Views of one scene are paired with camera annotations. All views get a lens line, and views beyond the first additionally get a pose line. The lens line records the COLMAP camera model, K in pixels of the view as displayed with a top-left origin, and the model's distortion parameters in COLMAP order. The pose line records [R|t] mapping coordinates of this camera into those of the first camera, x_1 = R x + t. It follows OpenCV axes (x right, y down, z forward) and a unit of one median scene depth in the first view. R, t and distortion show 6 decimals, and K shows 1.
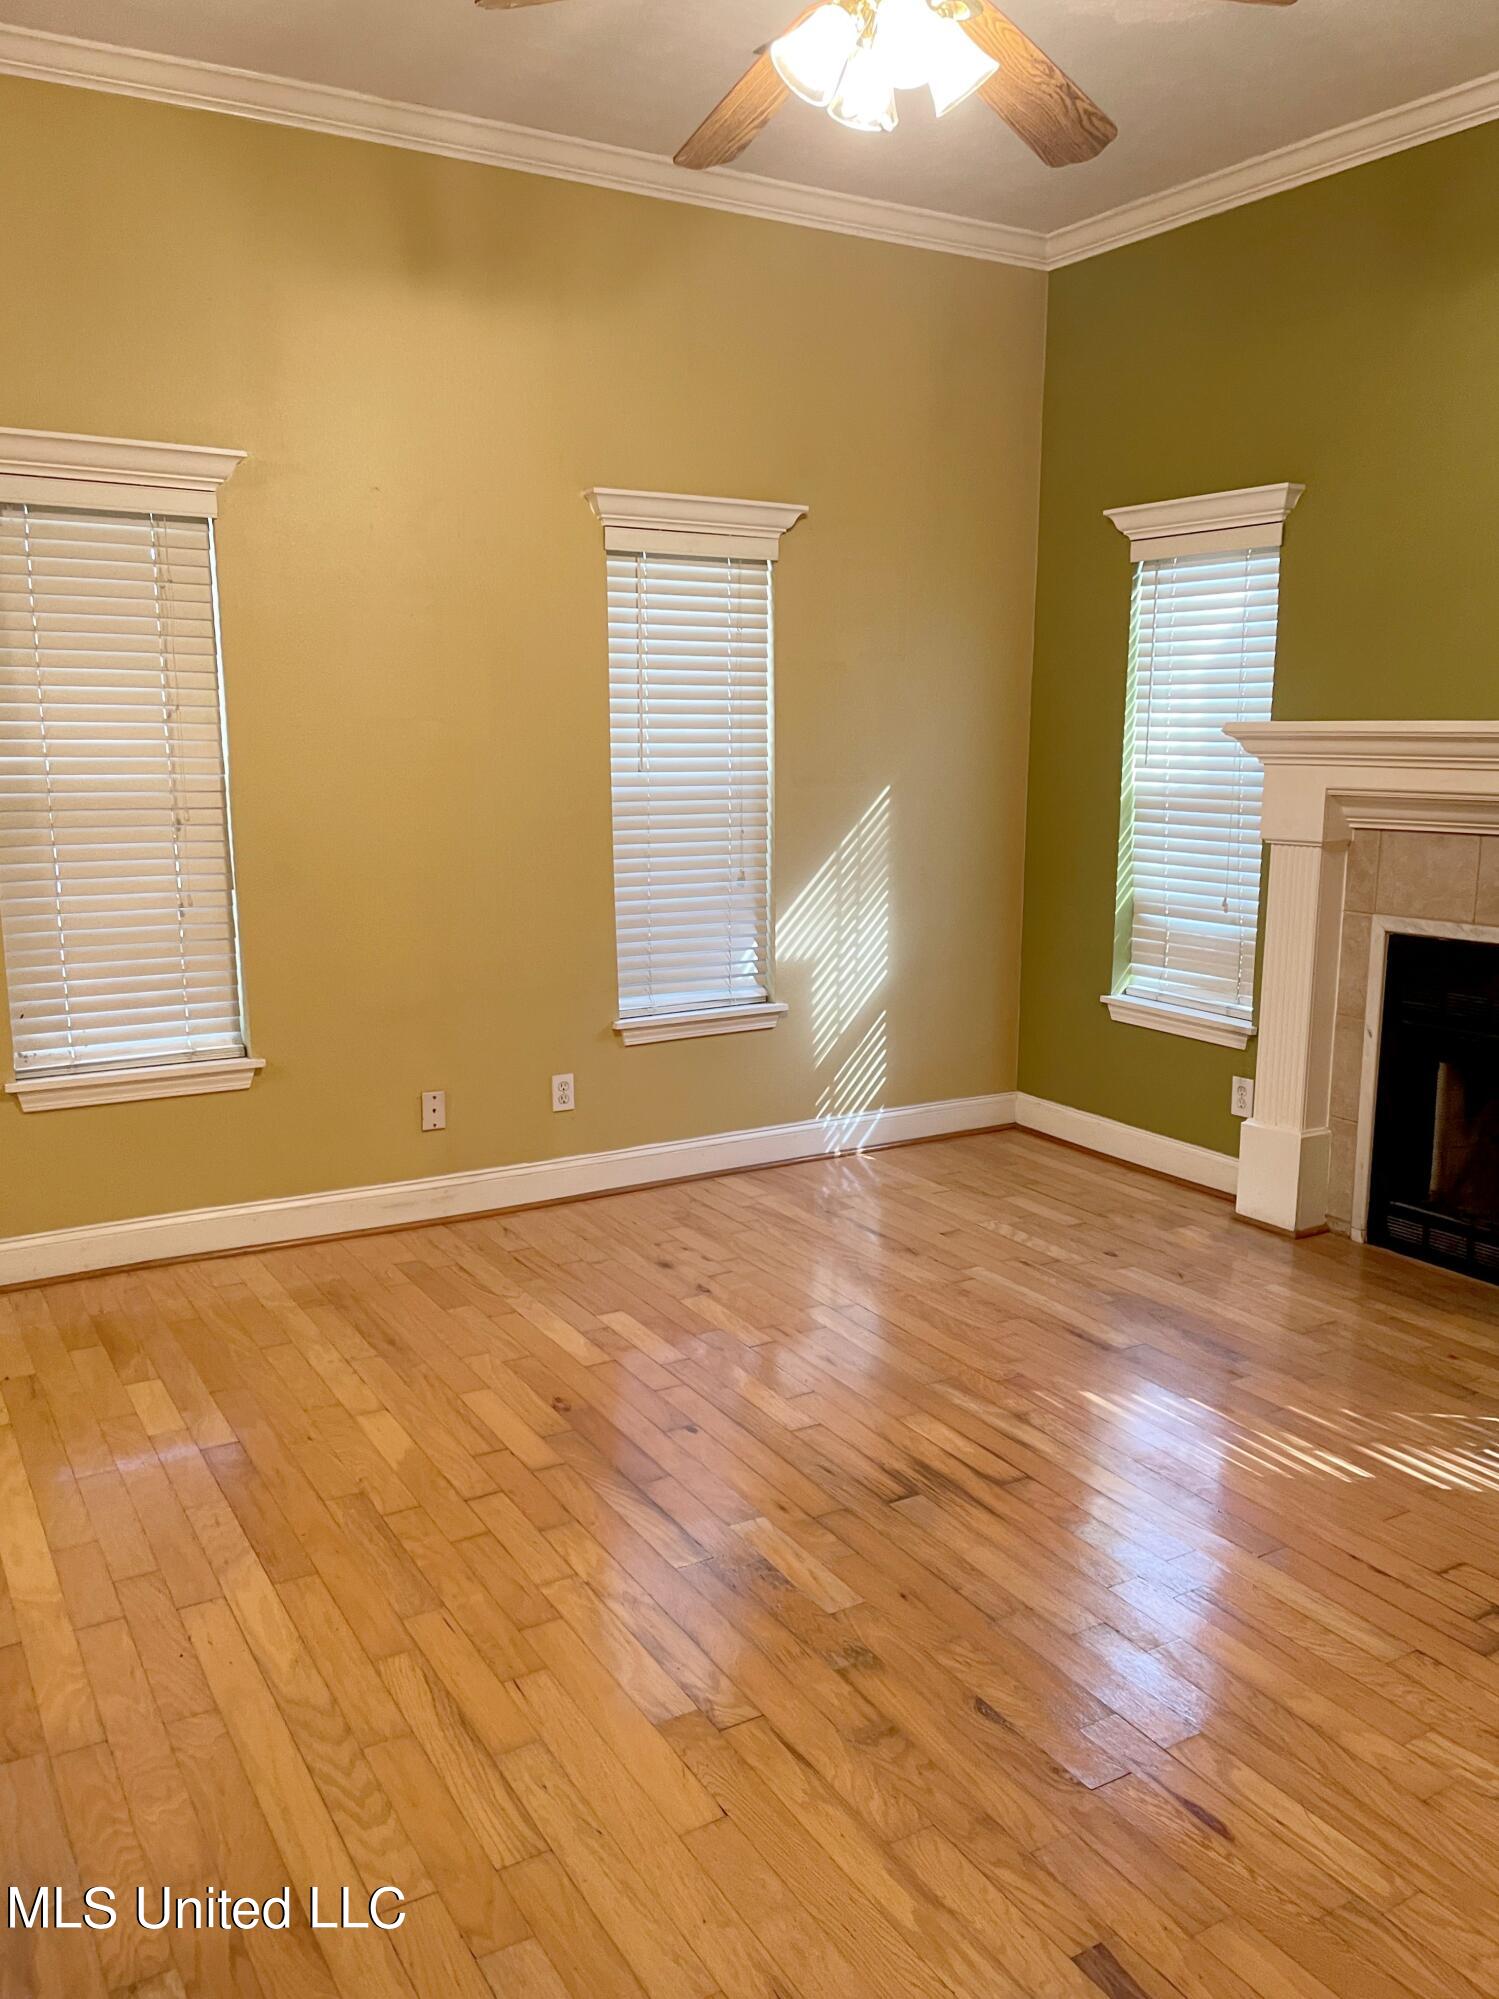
lens RADIAL K [[1519.5, 0, 749.5], [0, 1519.5, 999.5], [0, 0, 1]] dist [0.009322, -0.059864]
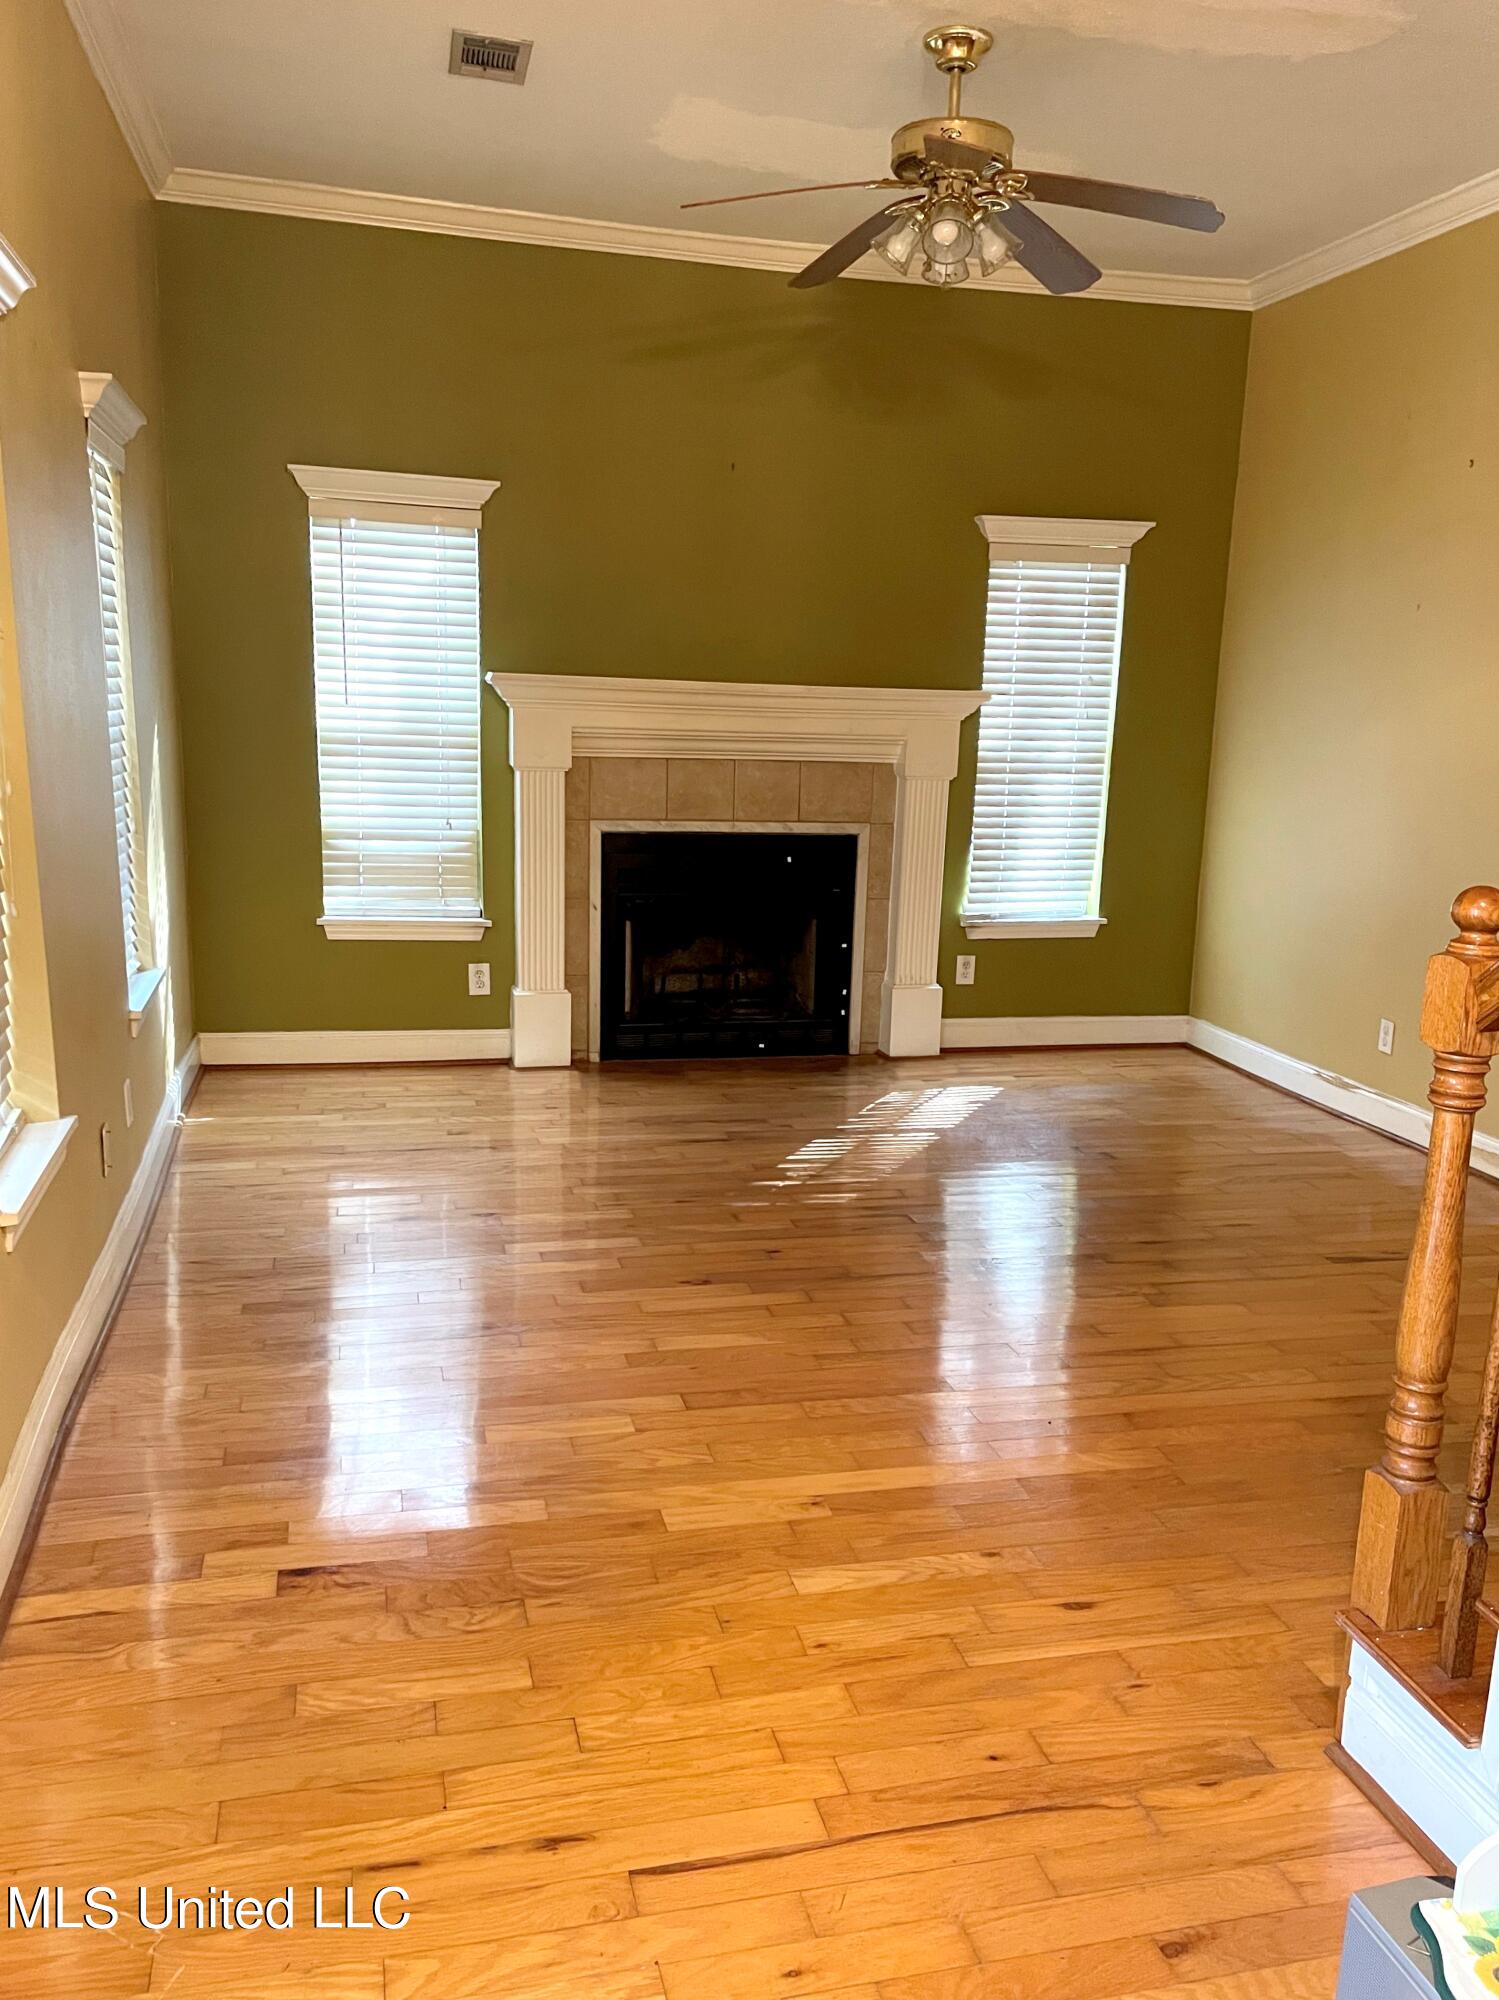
lens RADIAL K [[1557.3, 0, 749.5], [0, 1557.3, 1000.0], [0, 0, 1]] dist [-0.000863, -0.000722]
pose [[0.293963, -0.167151, 0.941088, -0.837153], [0.127316, 0.982664, 0.134767, -0.063955], [-0.947300, 0.080199, 0.310148, 0.423355]]
